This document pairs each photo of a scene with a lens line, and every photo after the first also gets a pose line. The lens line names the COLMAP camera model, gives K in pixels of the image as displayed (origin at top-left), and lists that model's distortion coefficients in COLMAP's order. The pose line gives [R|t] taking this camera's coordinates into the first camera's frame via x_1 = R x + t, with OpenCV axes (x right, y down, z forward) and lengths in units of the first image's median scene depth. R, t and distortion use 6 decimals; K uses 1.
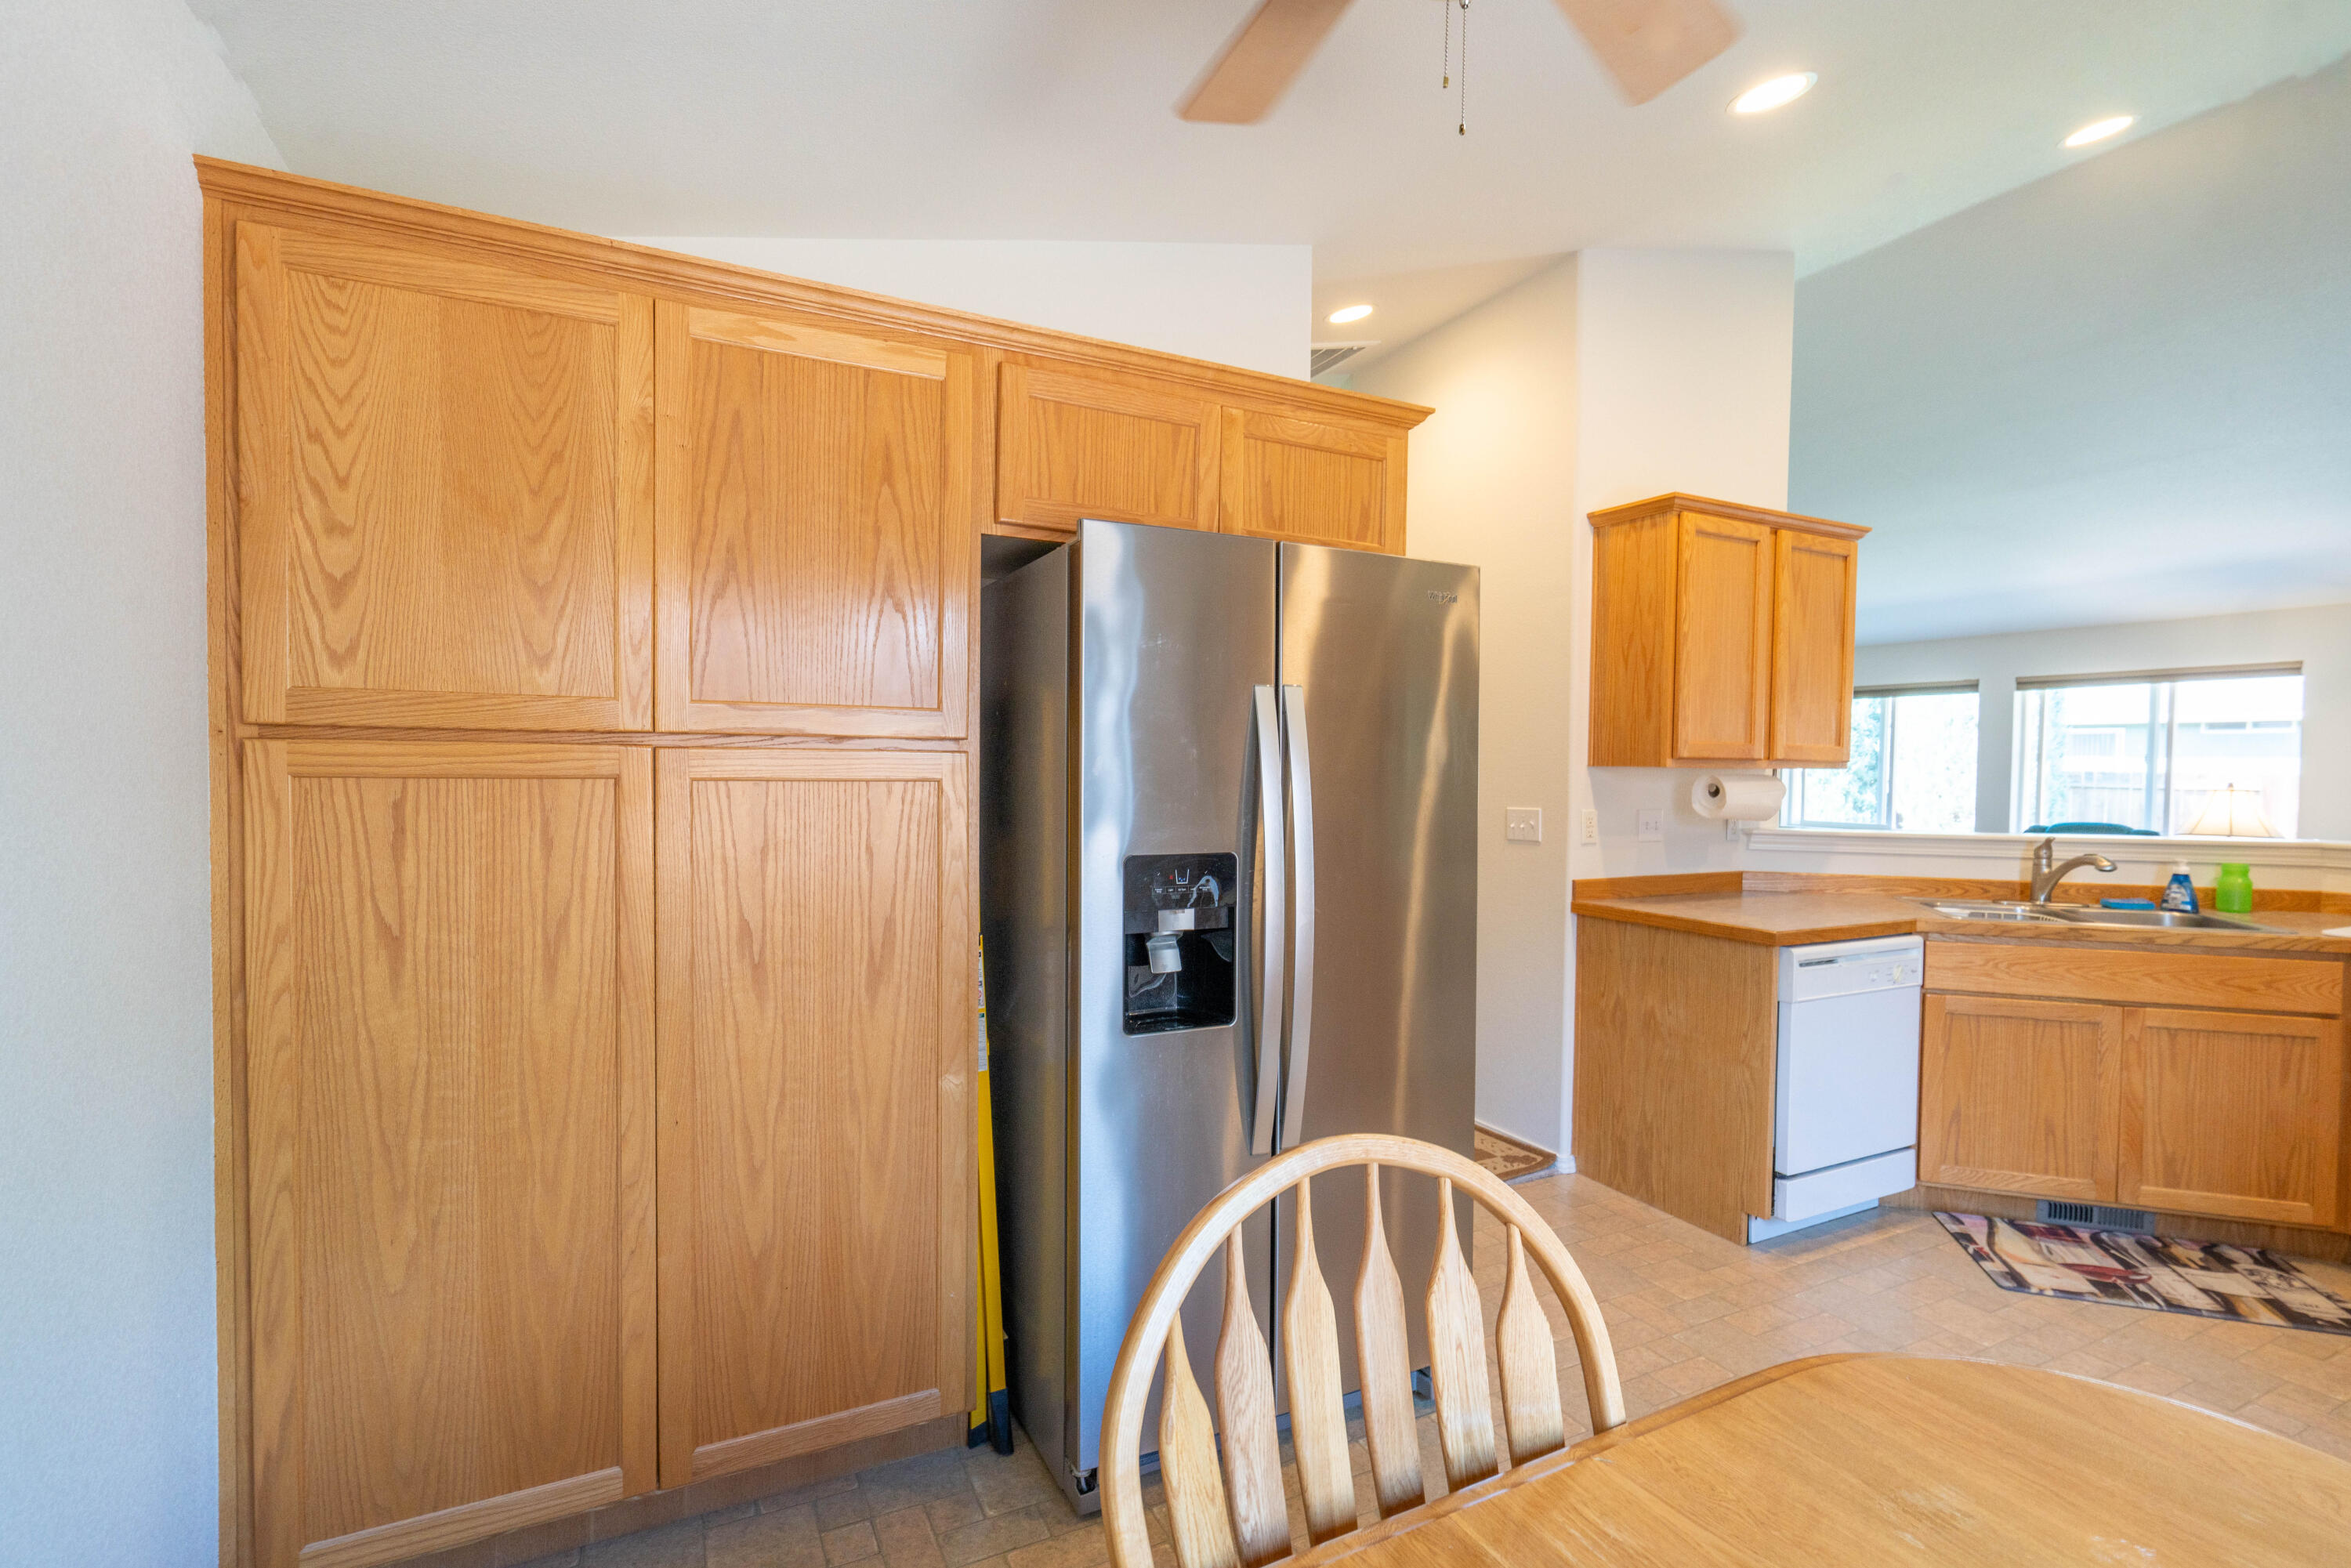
lens RADIAL K [[1061.1, 0, 1174.1], [0, 1061.1, 796.5], [0, 0, 1]] dist [-0.003904, 0.002240]
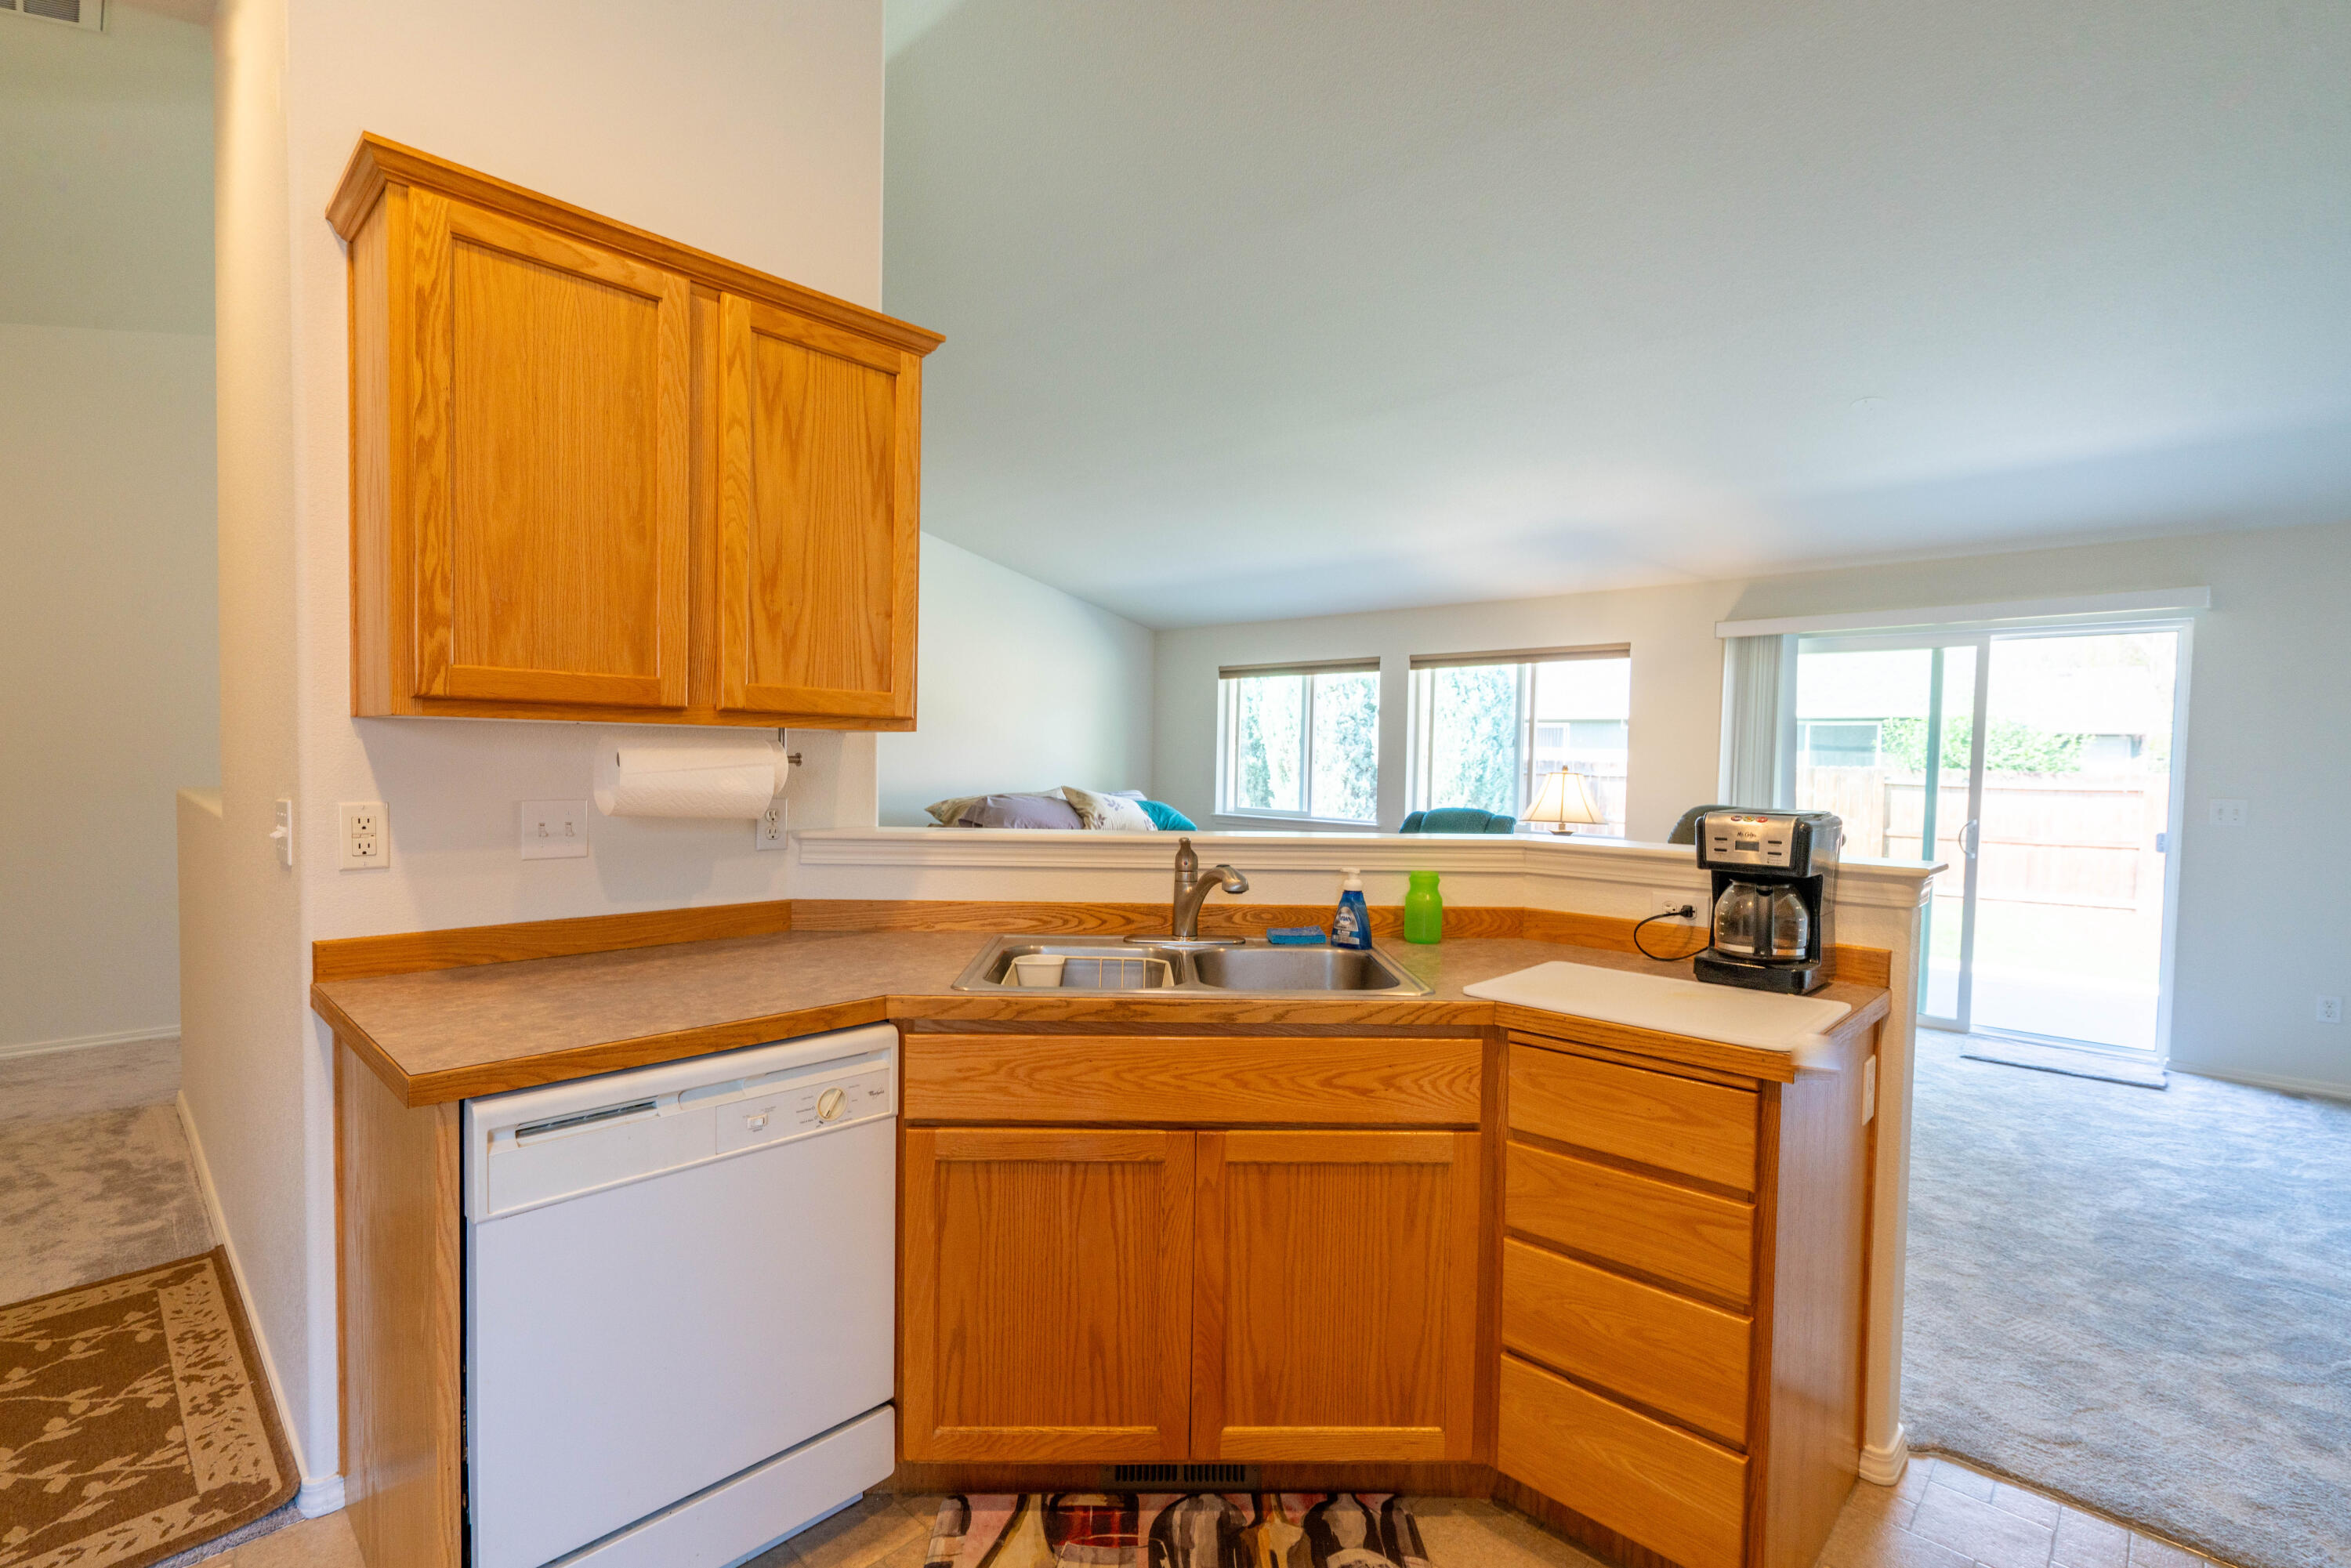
lens RADIAL K [[1061.1, 0, 1167.0], [0, 1061.1, 795.7], [0, 0, 1]] dist [-0.003904, 0.002240]
pose [[0.941115, -0.005712, 0.338039, 0.633751], [0.002060, 0.999936, 0.011161, 0.005392], [-0.338081, -0.009808, 0.941066, 0.420747]]
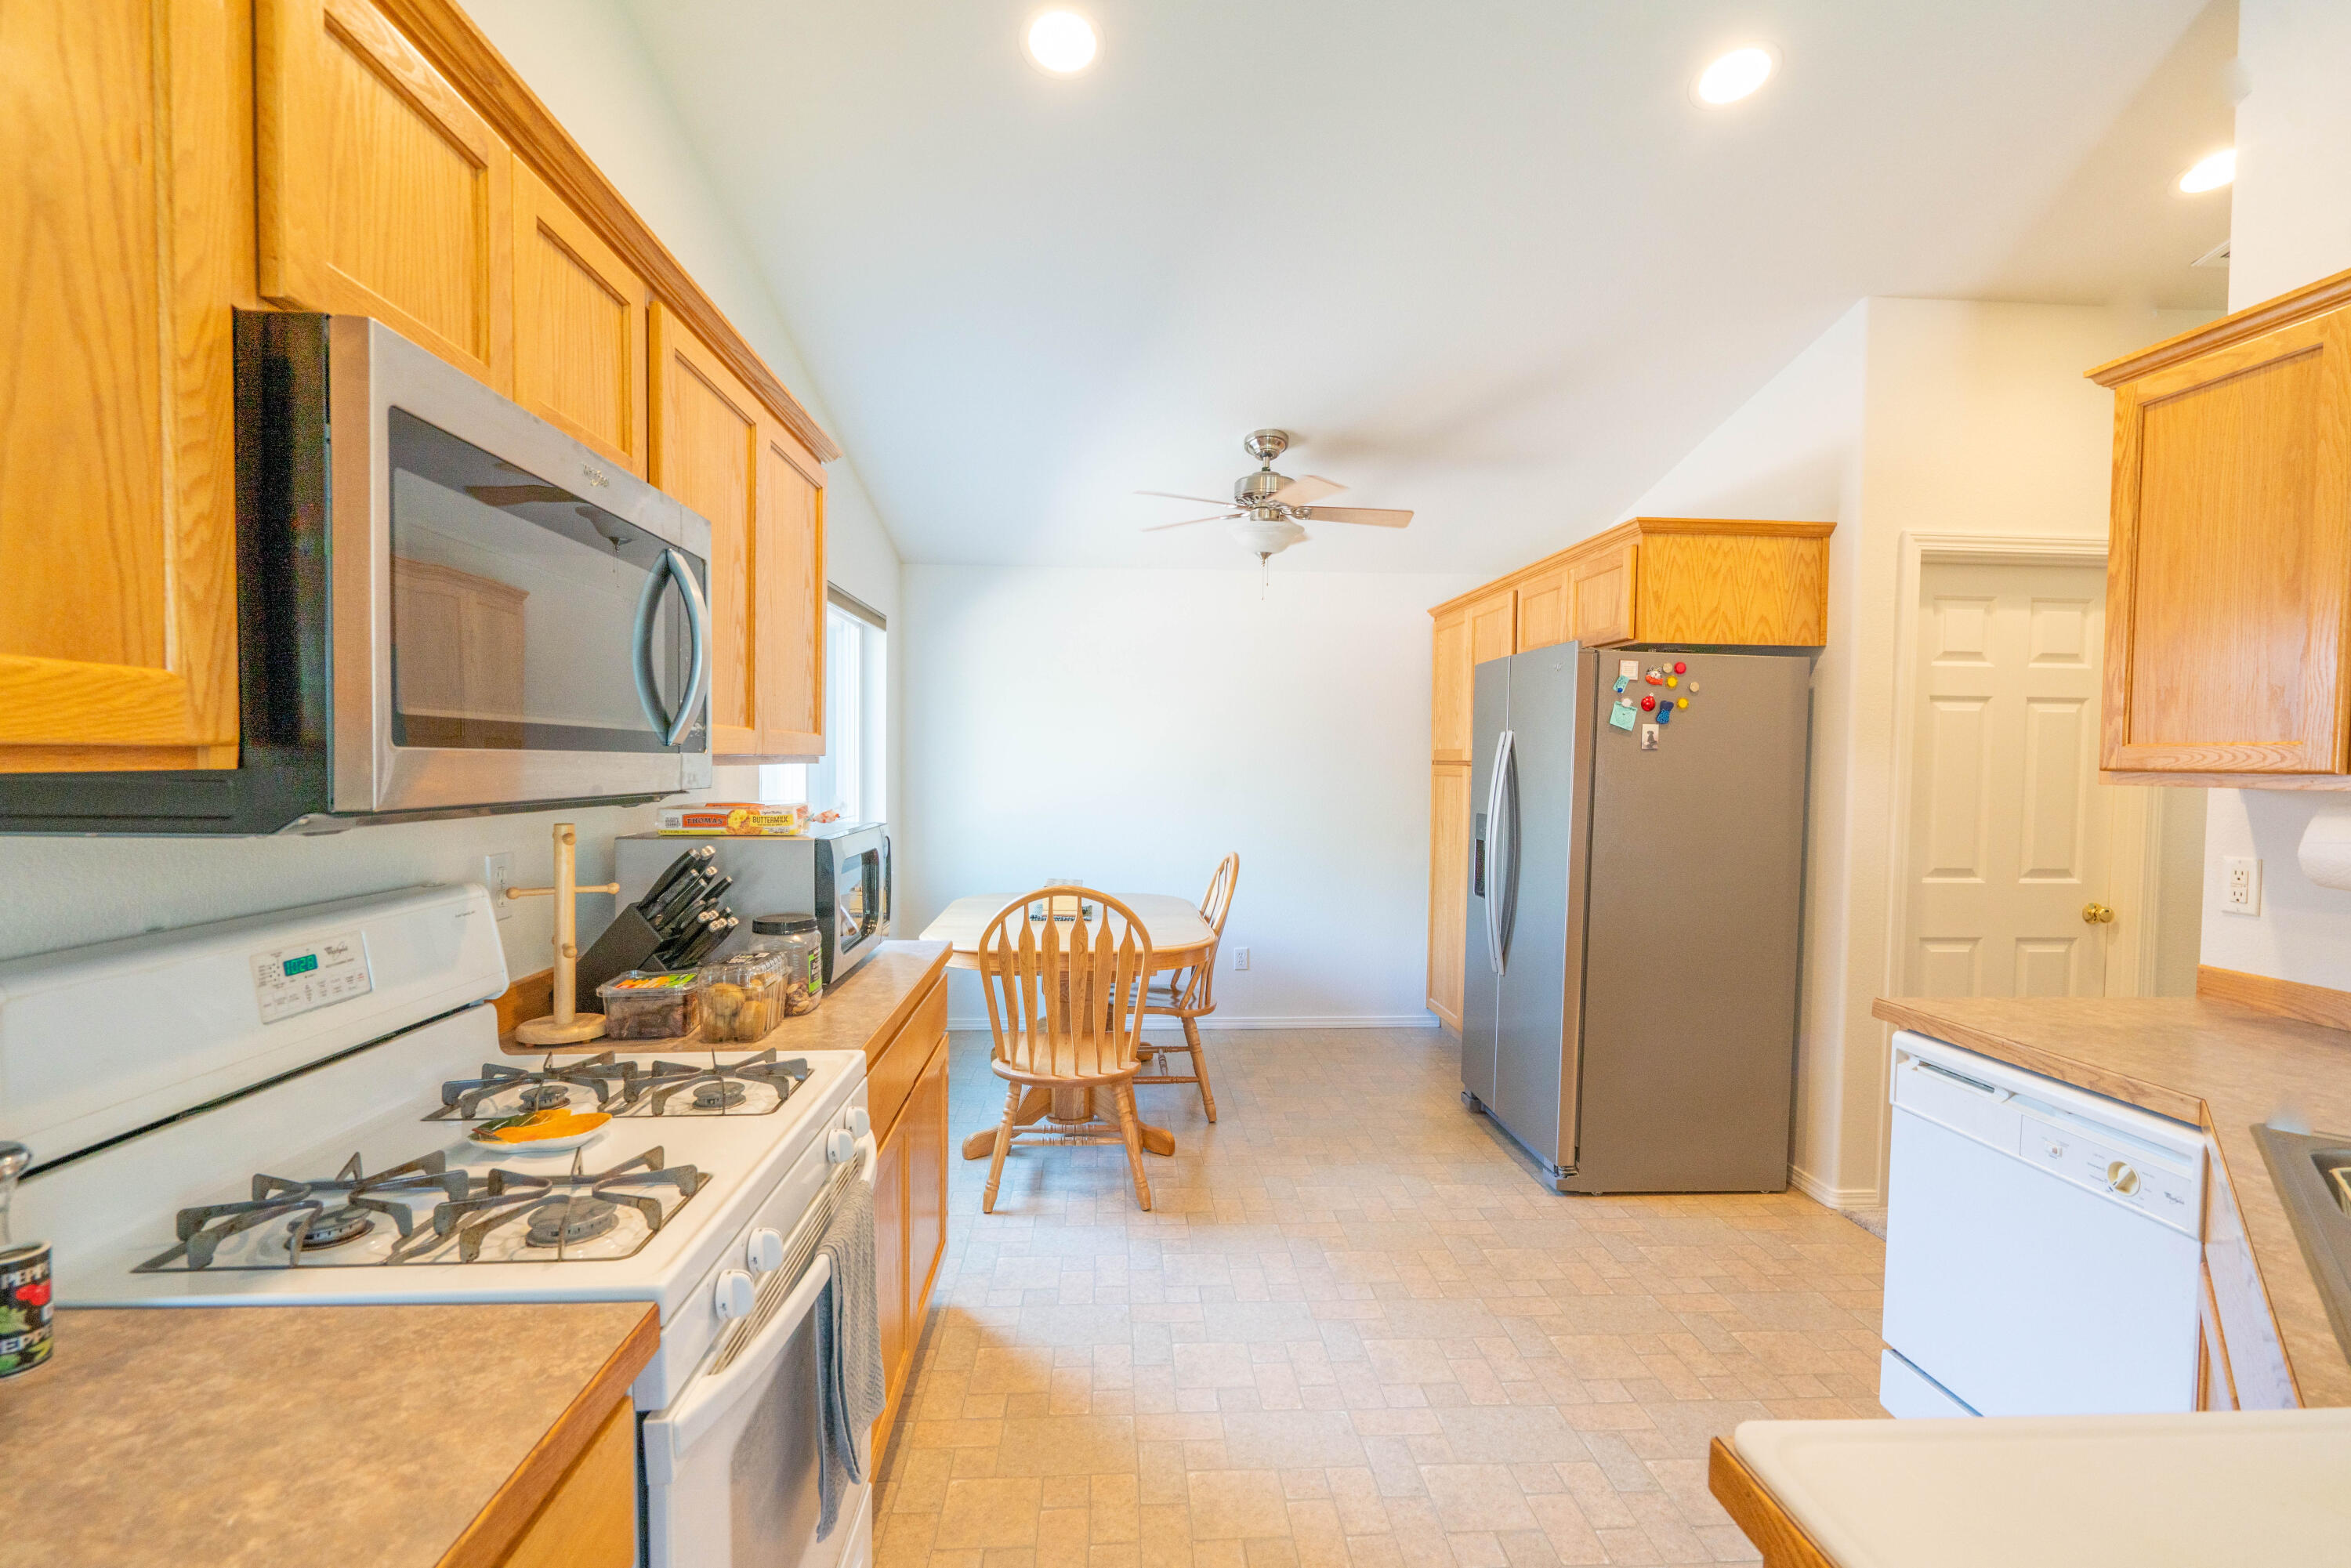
lens RADIAL K [[1061.1, 0, 1169.0], [0, 1061.1, 800.8], [0, 0, 1]] dist [-0.003904, 0.002240]
pose [[-0.385954, 0.022507, -0.922243, 1.287226], [-0.043823, 0.998126, 0.042698, -0.019982], [0.921477, 0.056895, -0.384244, 0.724271]]
